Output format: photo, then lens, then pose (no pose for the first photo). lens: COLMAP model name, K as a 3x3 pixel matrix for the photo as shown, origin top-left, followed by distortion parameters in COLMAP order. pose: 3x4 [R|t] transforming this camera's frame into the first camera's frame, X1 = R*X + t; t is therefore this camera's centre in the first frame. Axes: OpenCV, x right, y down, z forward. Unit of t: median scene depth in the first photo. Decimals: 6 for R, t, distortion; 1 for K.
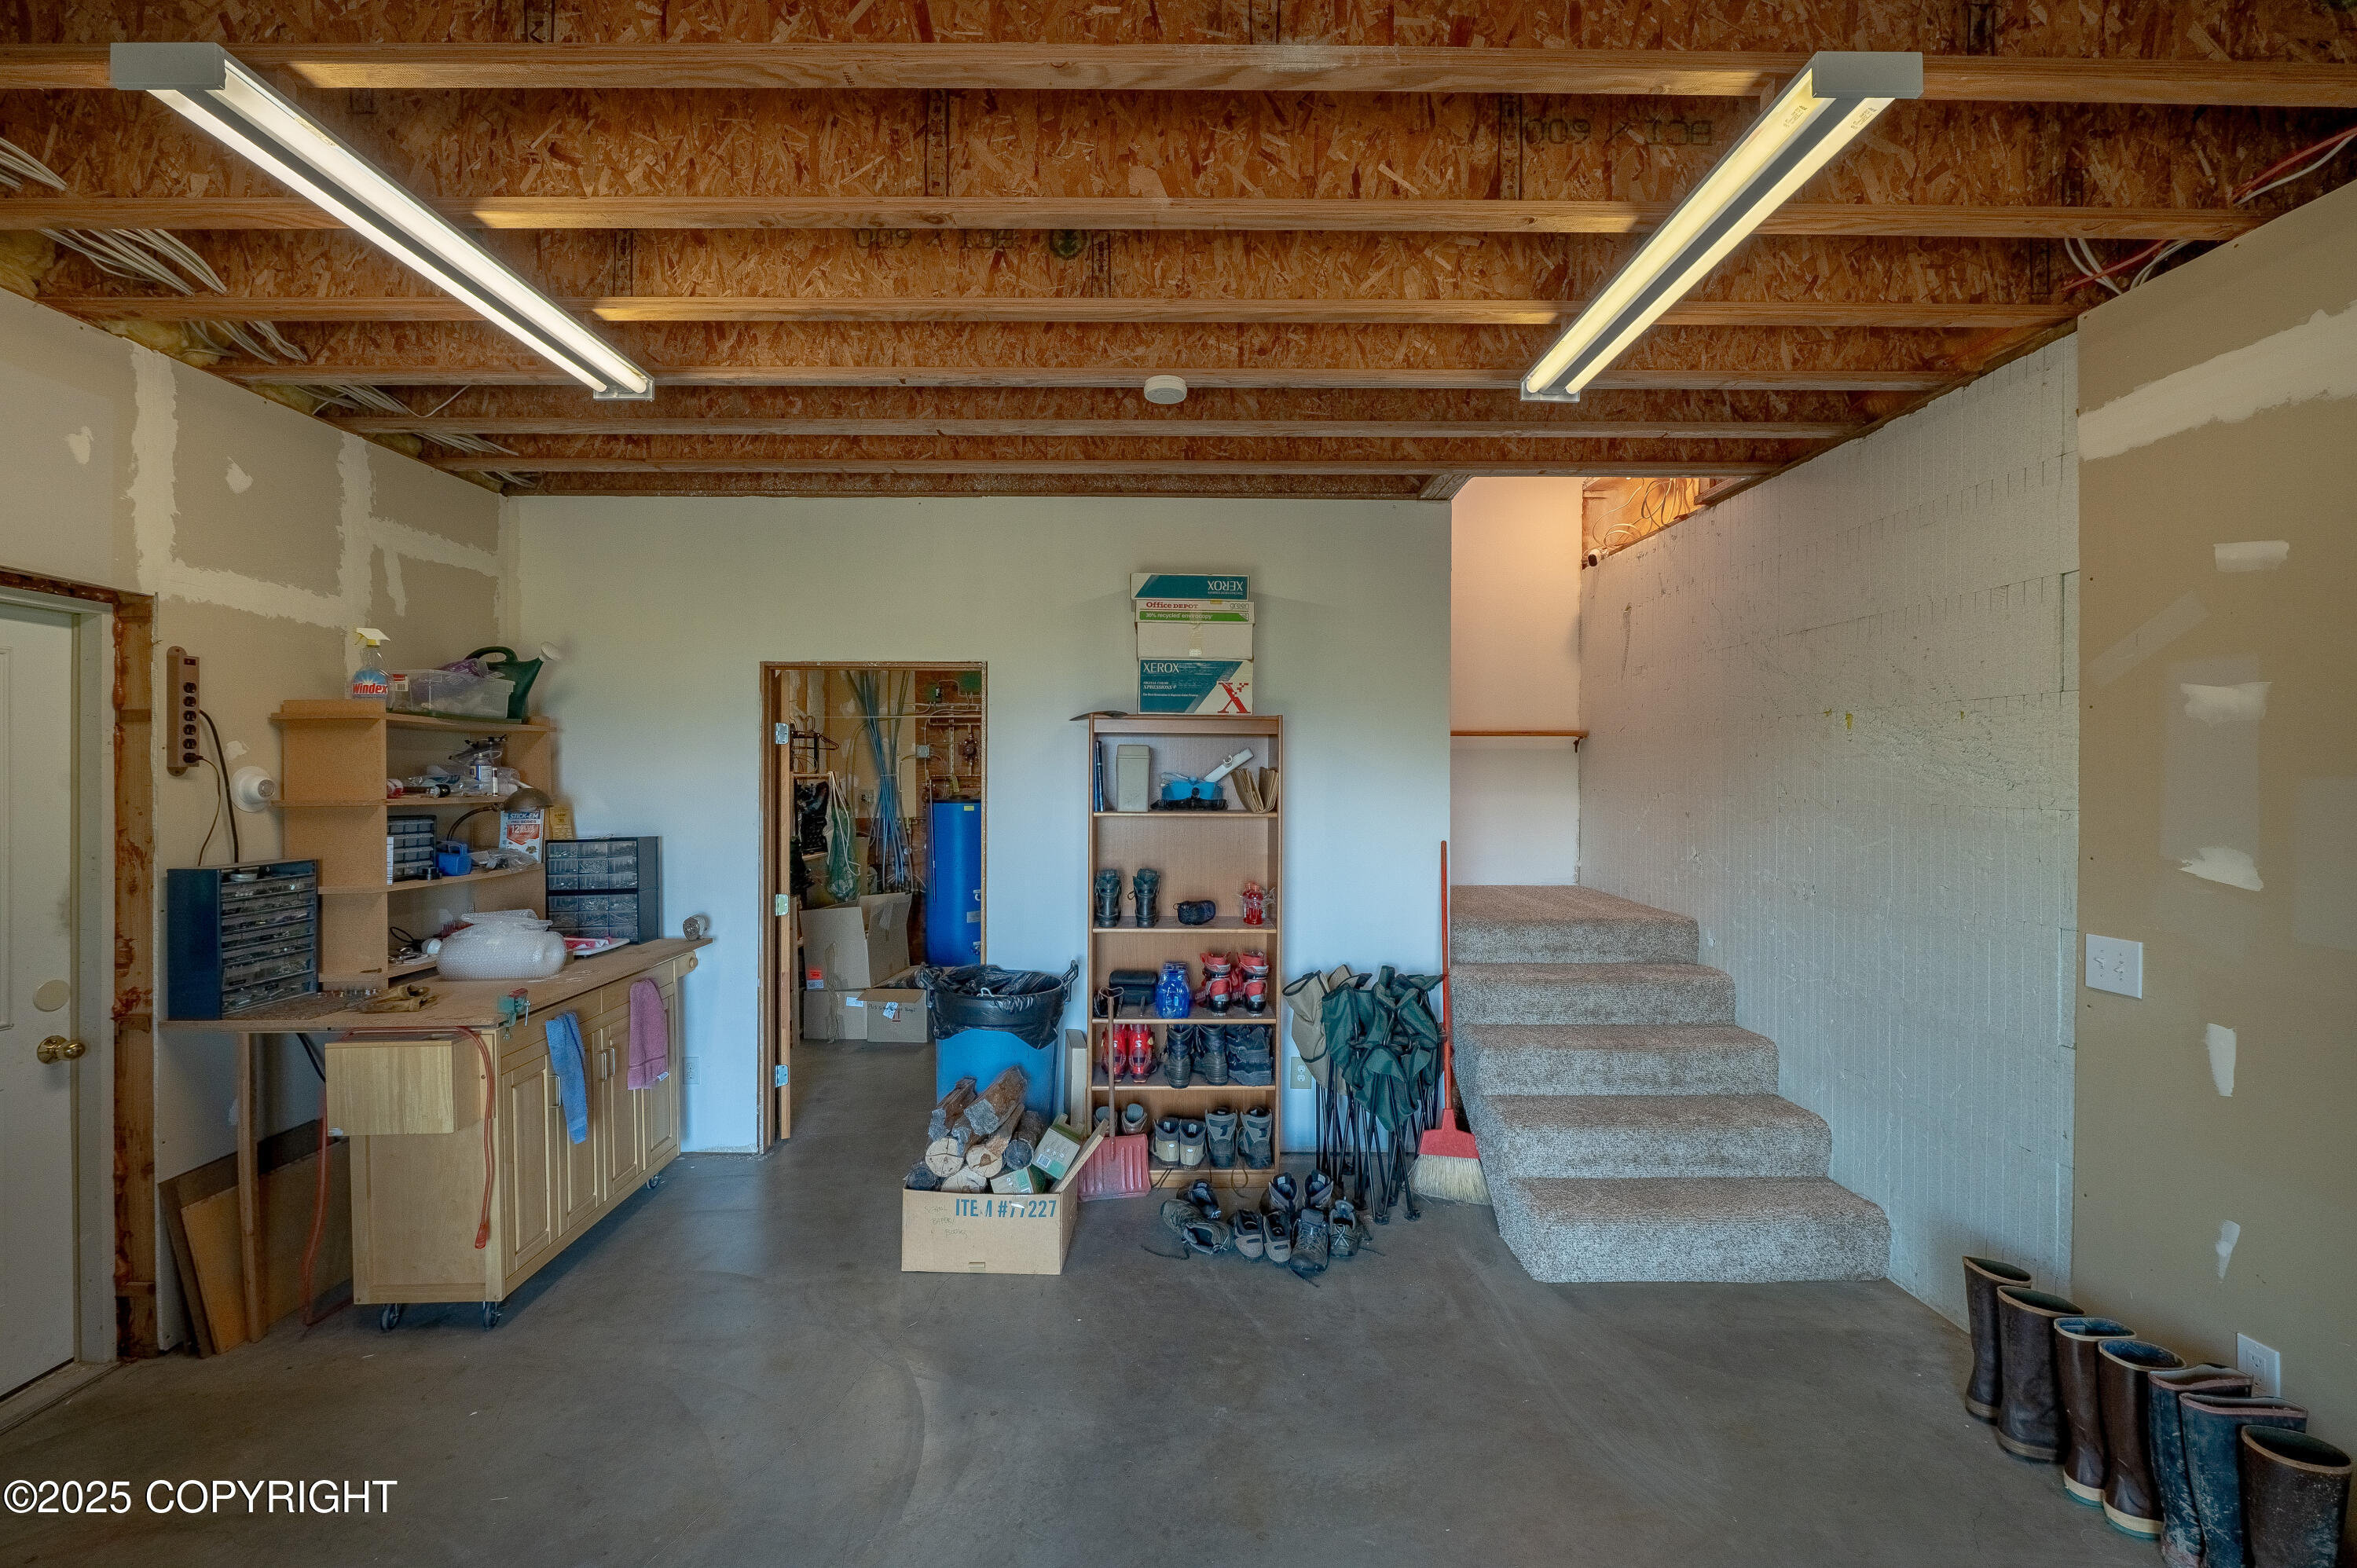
lens RADIAL K [[938.0, 0, 1175.3], [0, 938.0, 775.4], [0, 0, 1]] dist [-0.007130, -0.000328]
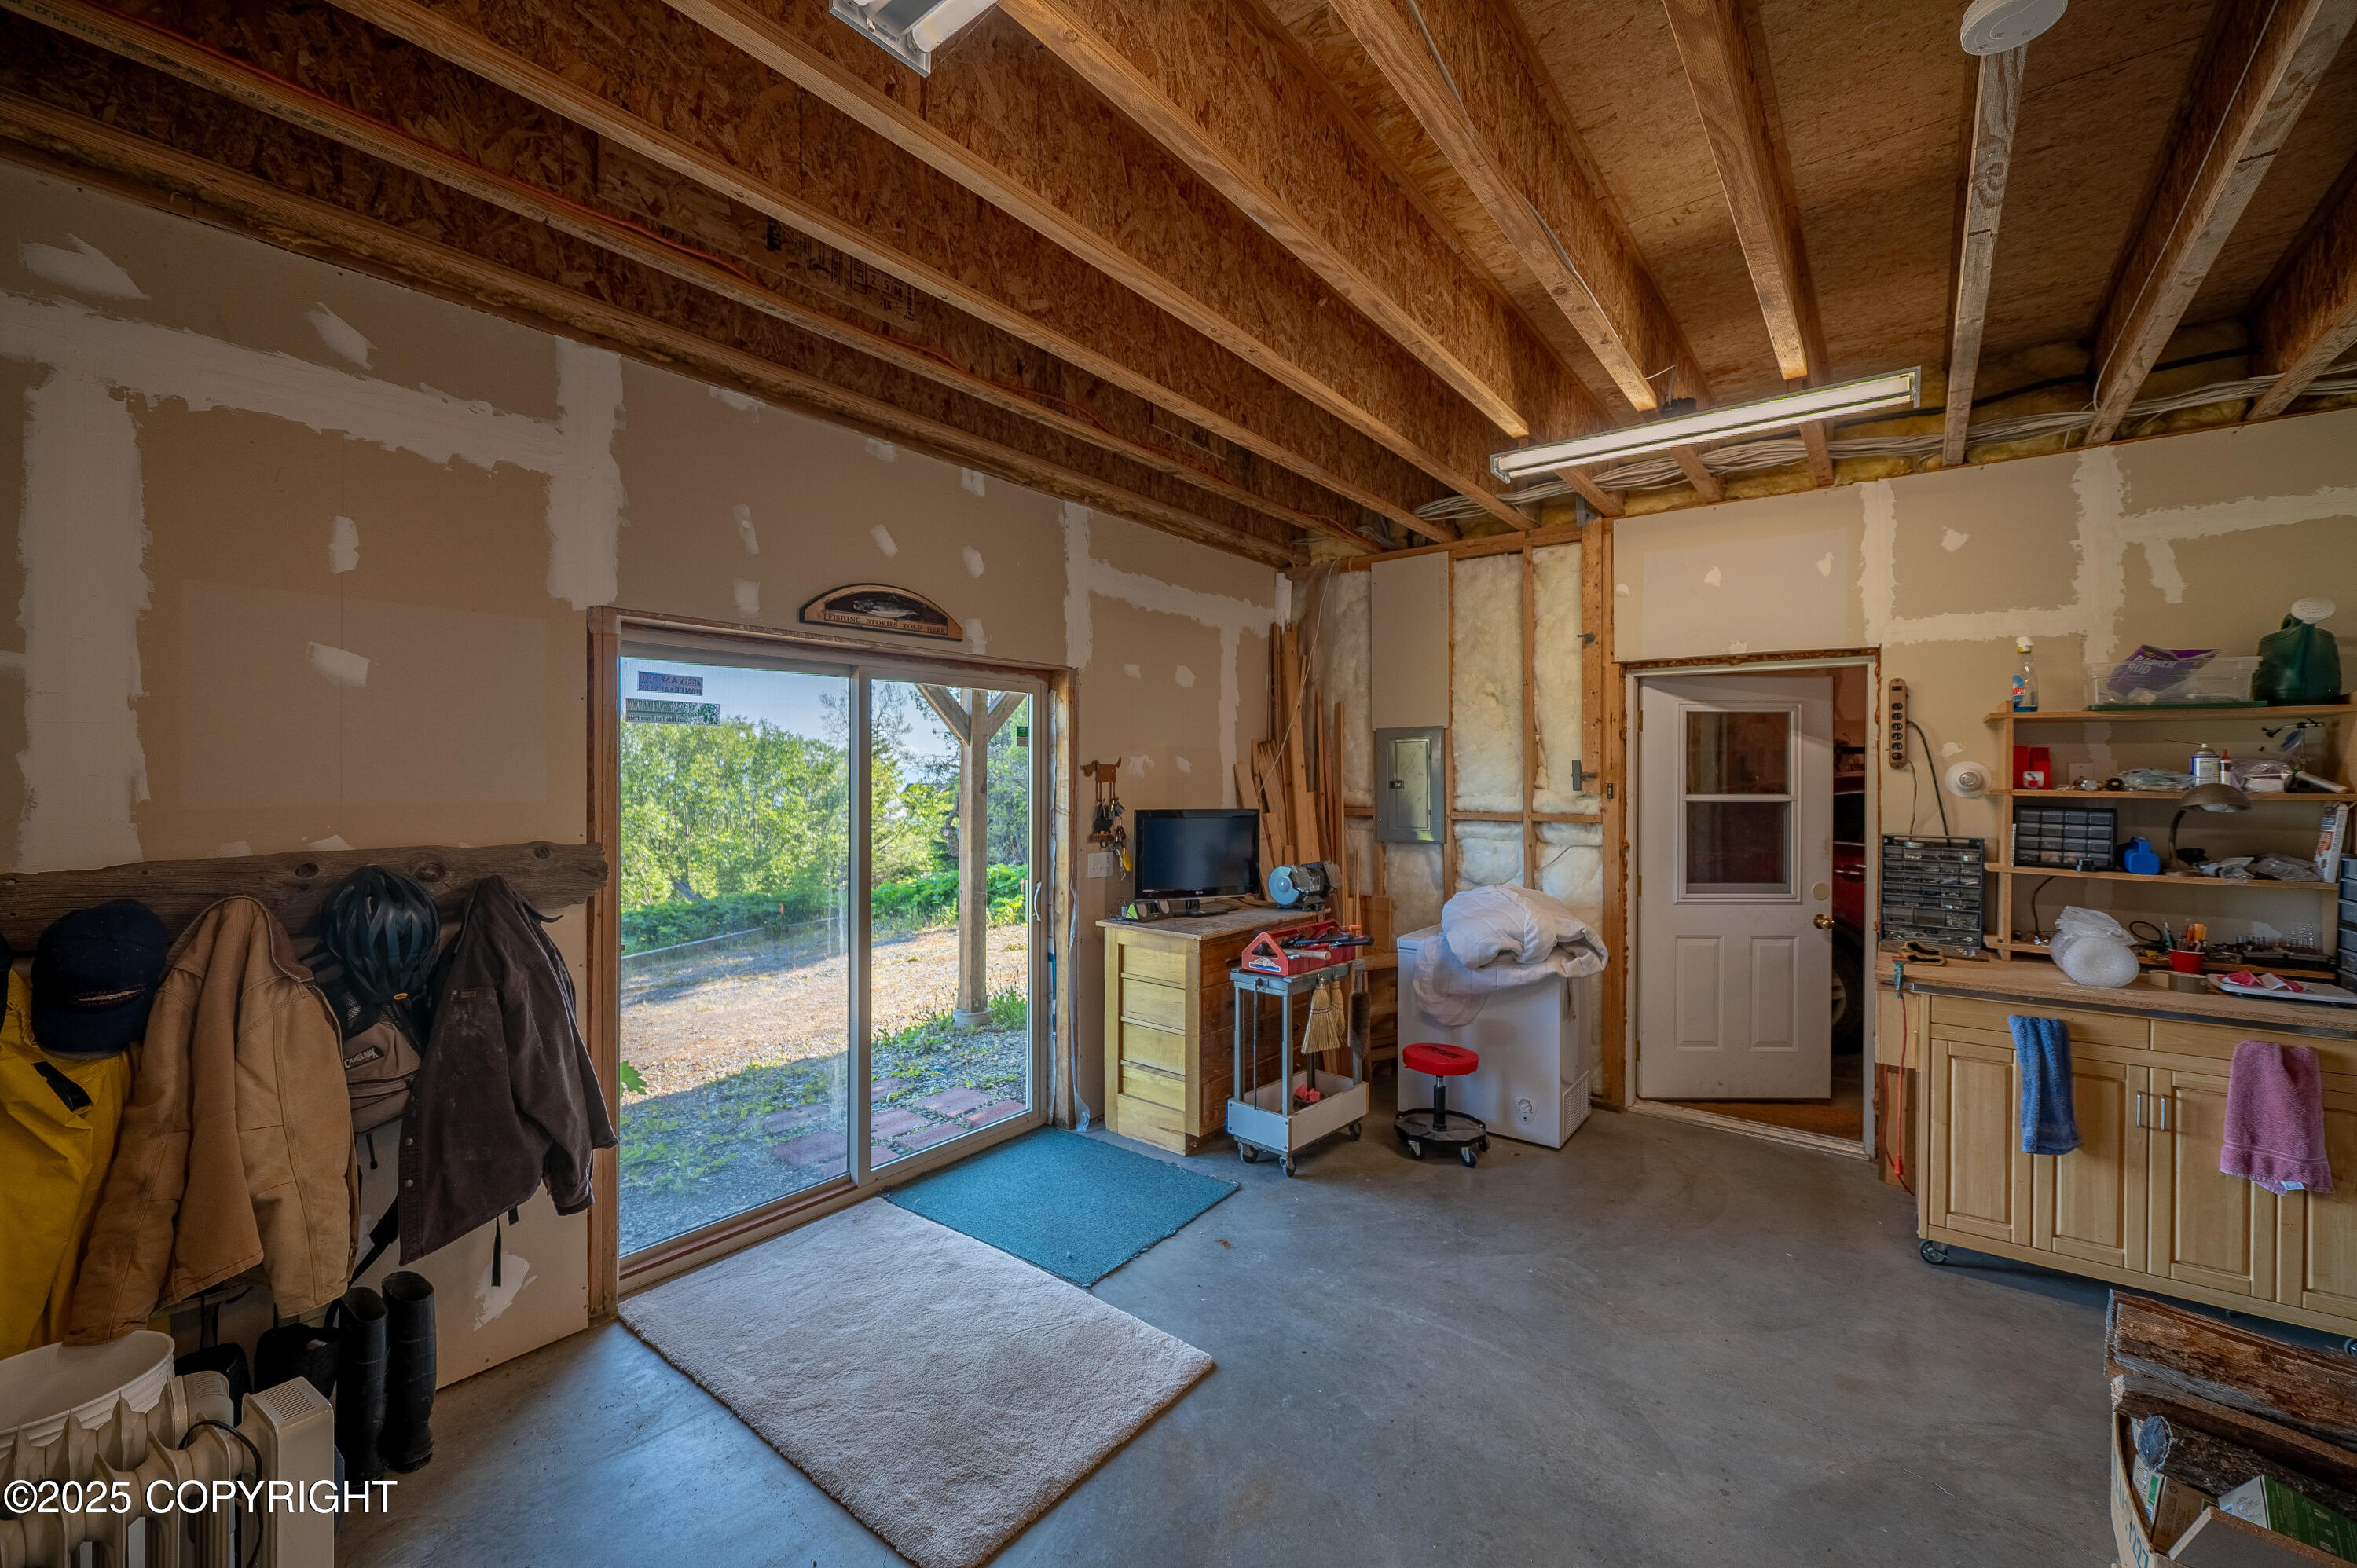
lens RADIAL K [[938.0, 0, 1175.3], [0, 938.0, 775.4], [0, 0, 1]] dist [-0.007130, -0.000328]
pose [[-0.632666, 0.005246, -0.774407, 0.694520], [-0.002284, 0.999960, 0.008639, 0.000118], [0.774421, 0.007234, -0.632629, 0.996104]]
